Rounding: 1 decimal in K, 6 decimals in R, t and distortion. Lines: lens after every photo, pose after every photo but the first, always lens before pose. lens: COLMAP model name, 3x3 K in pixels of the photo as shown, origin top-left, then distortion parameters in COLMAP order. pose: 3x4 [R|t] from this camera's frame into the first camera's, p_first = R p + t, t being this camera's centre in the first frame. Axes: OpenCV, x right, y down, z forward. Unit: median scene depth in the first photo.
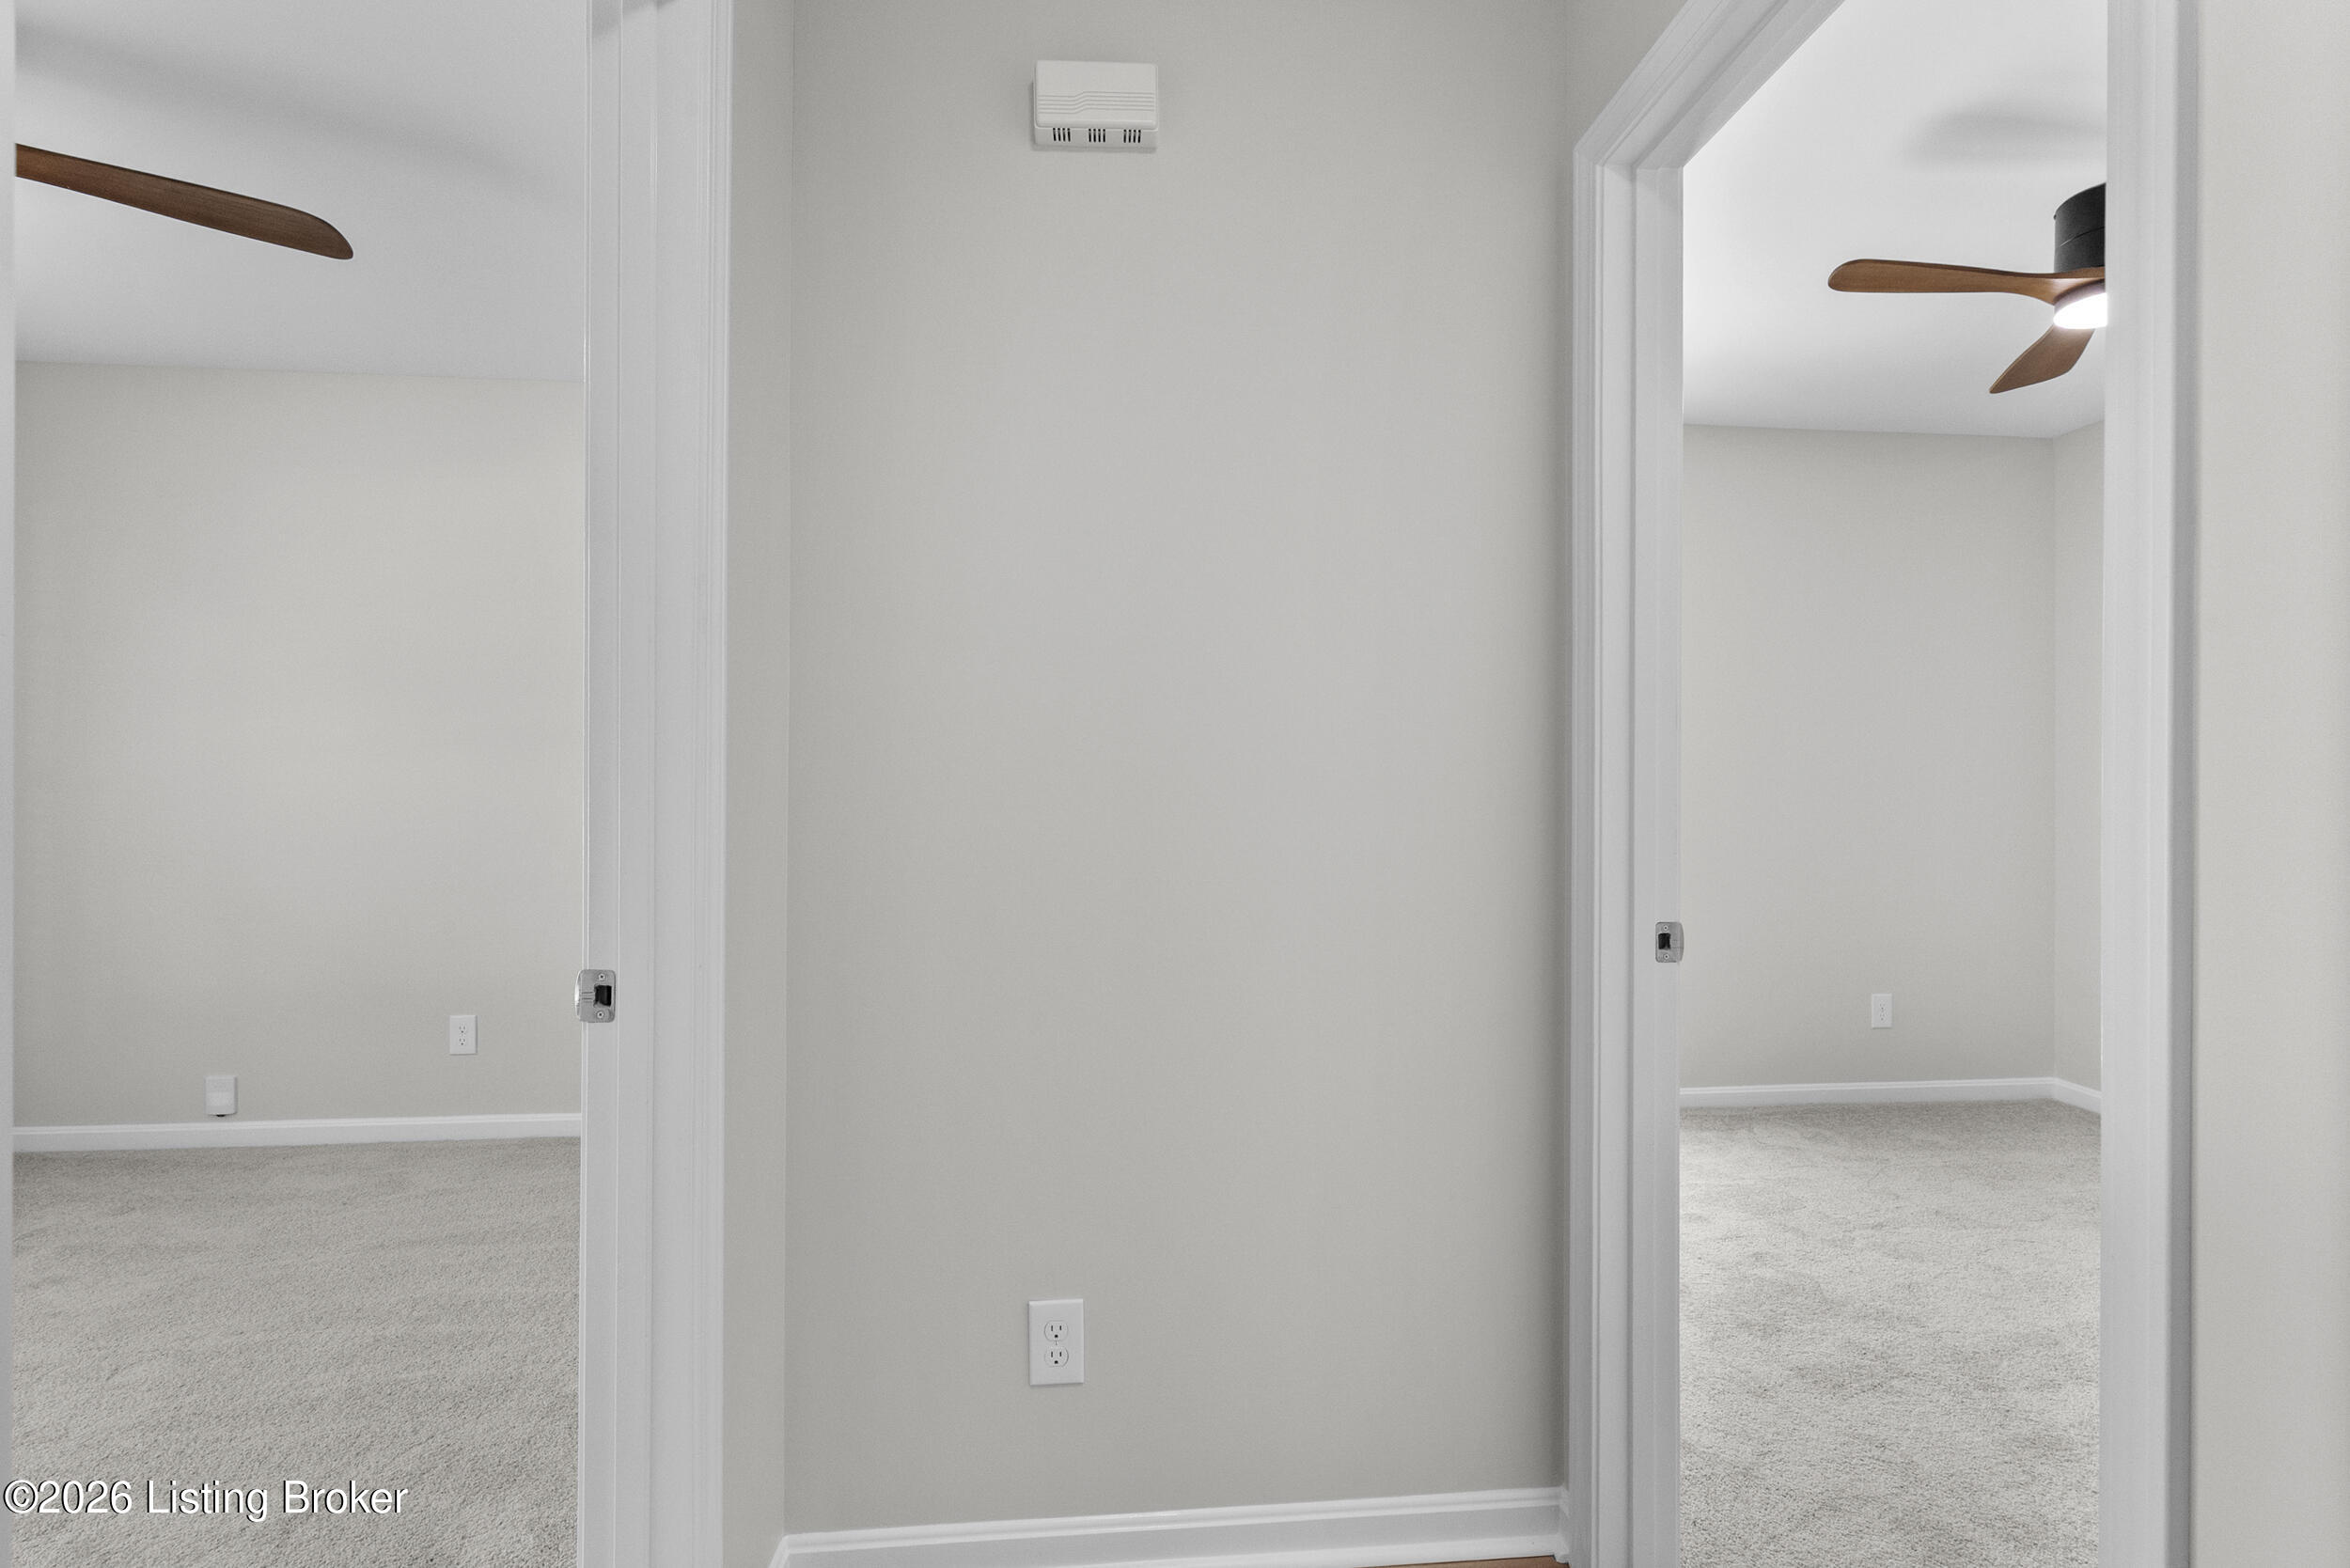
lens RADIAL K [[1071.7, 0, 1175.0], [0, 1071.7, 784.0], [0, 0, 1]] dist [-0.001268, 0.001578]
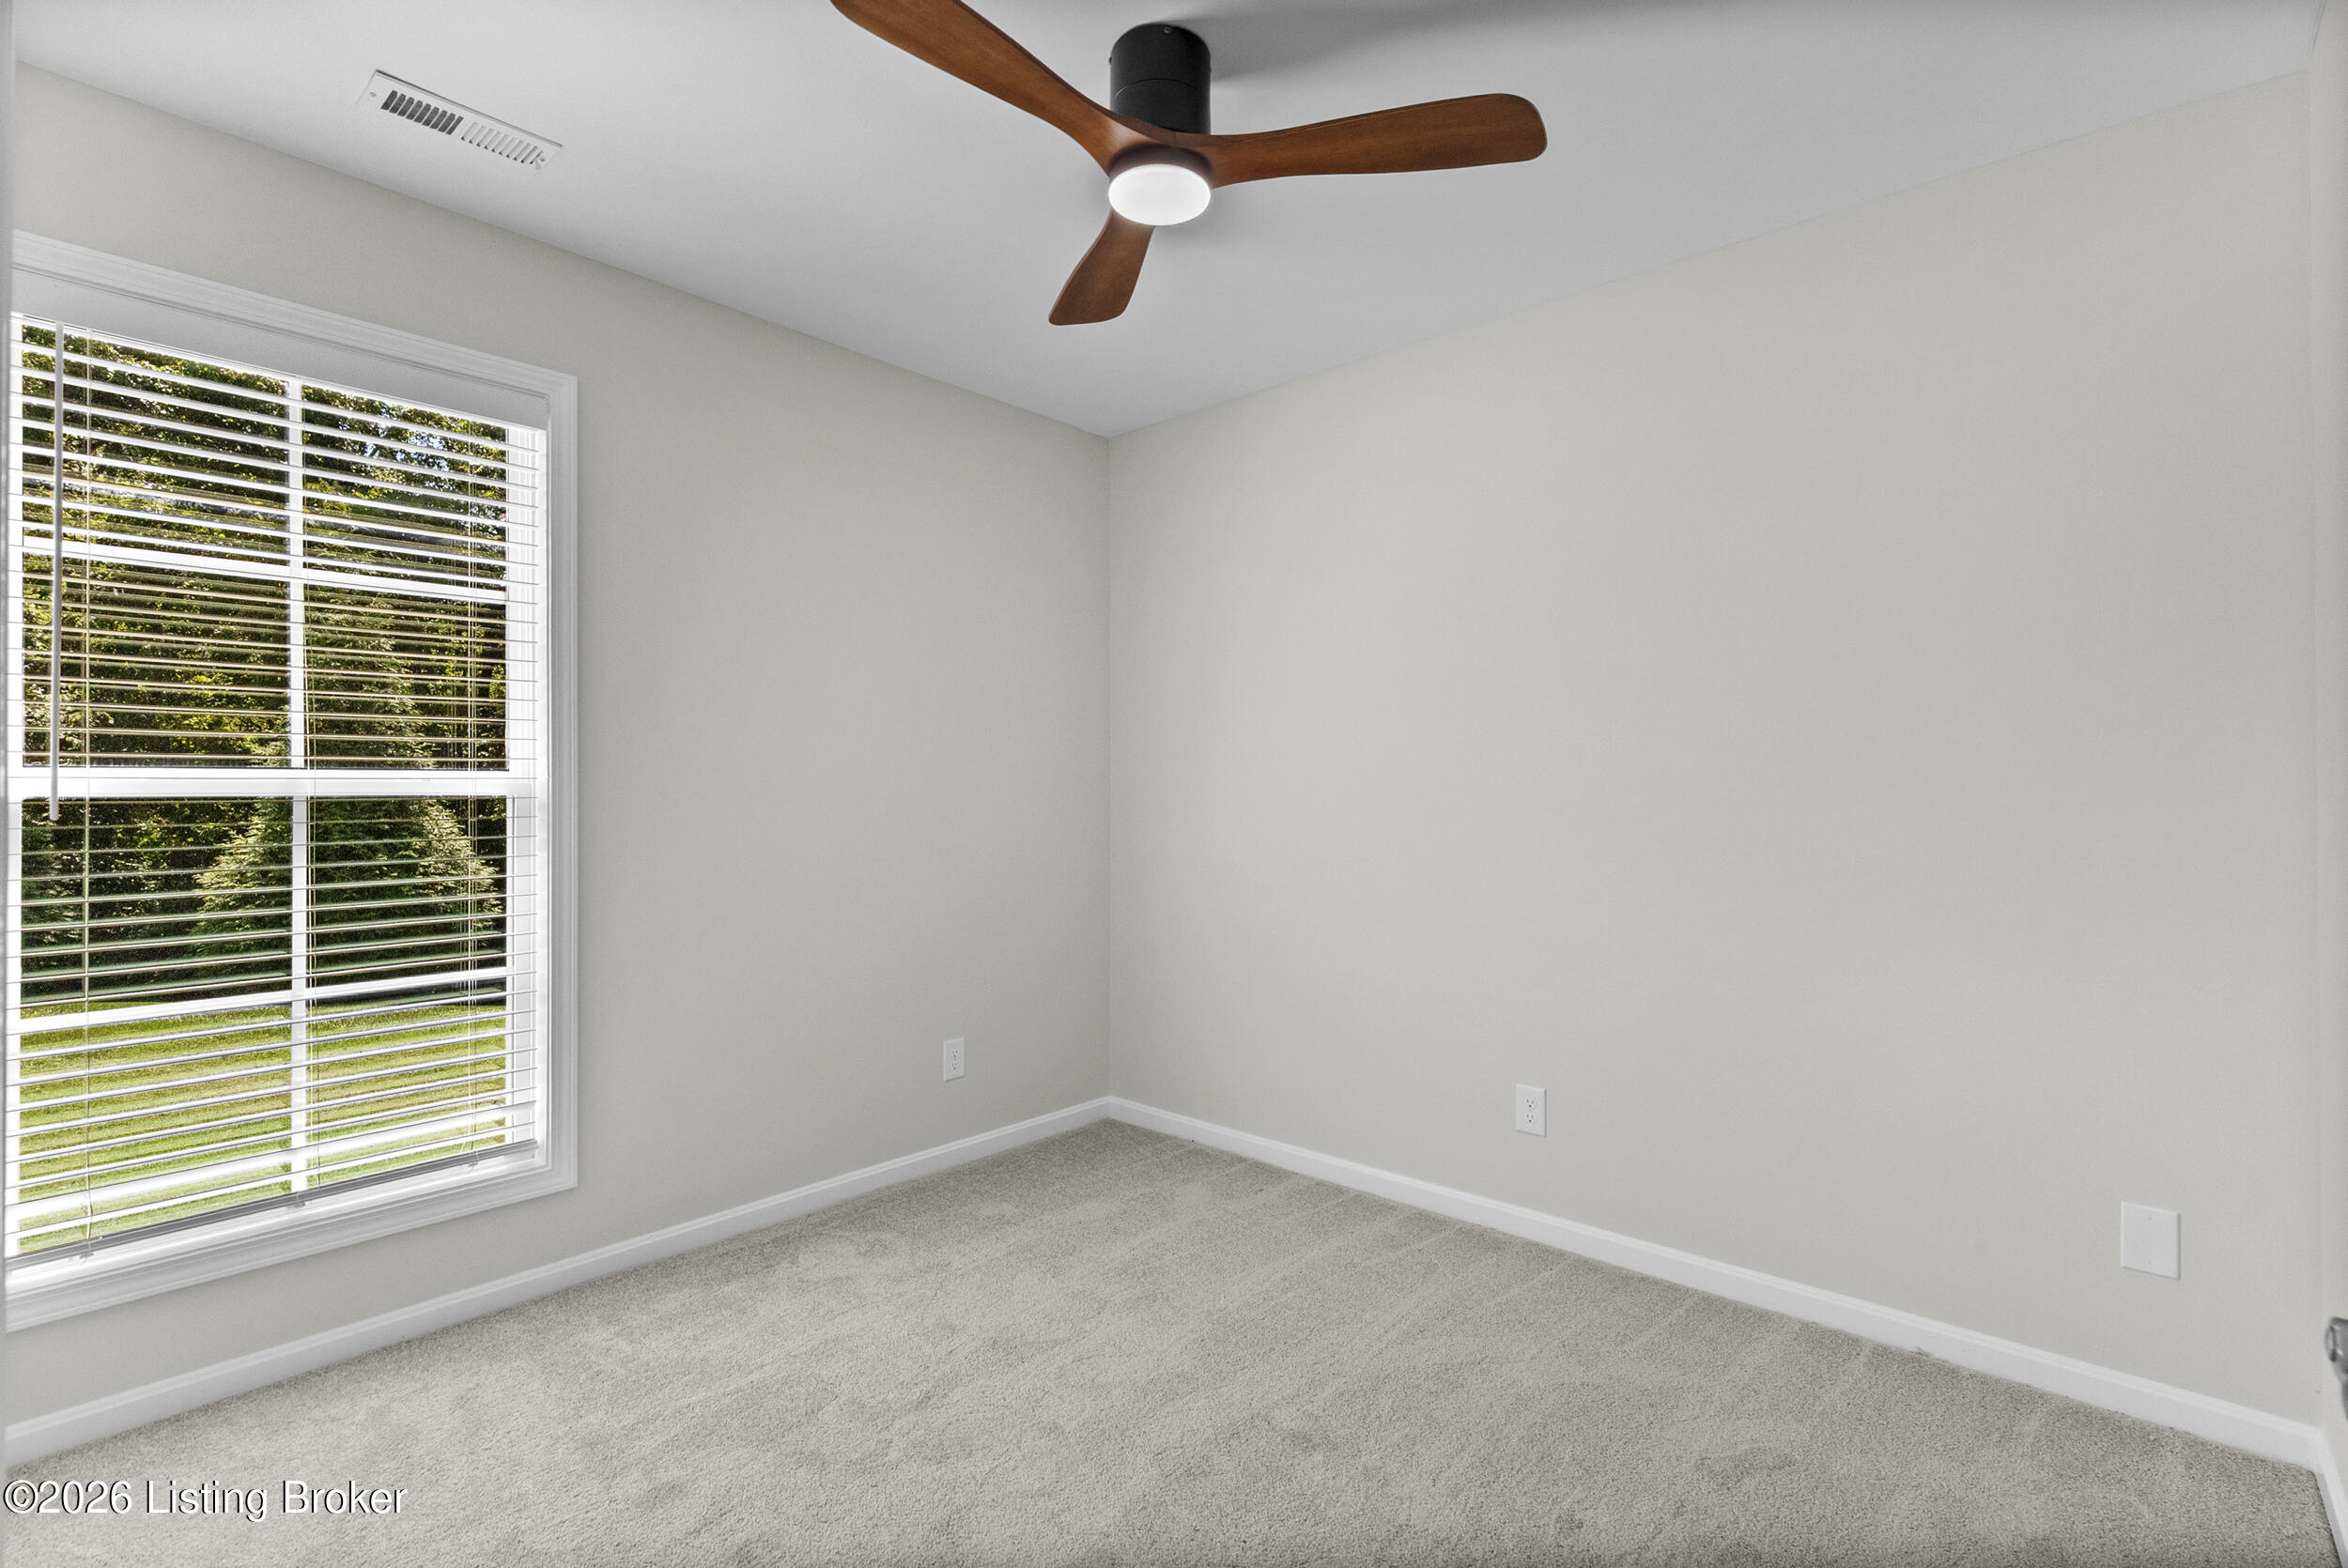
lens RADIAL K [[1070.6, 0, 1174.0], [0, 1070.6, 784.0], [0, 0, 1]] dist [-0.001268, 0.001578]
pose [[0.733843, 0.002927, 0.679312, 0.260286], [0.000762, 0.999987, -0.005133, -0.003693], [-0.679318, 0.004285, 0.733831, 0.317413]]
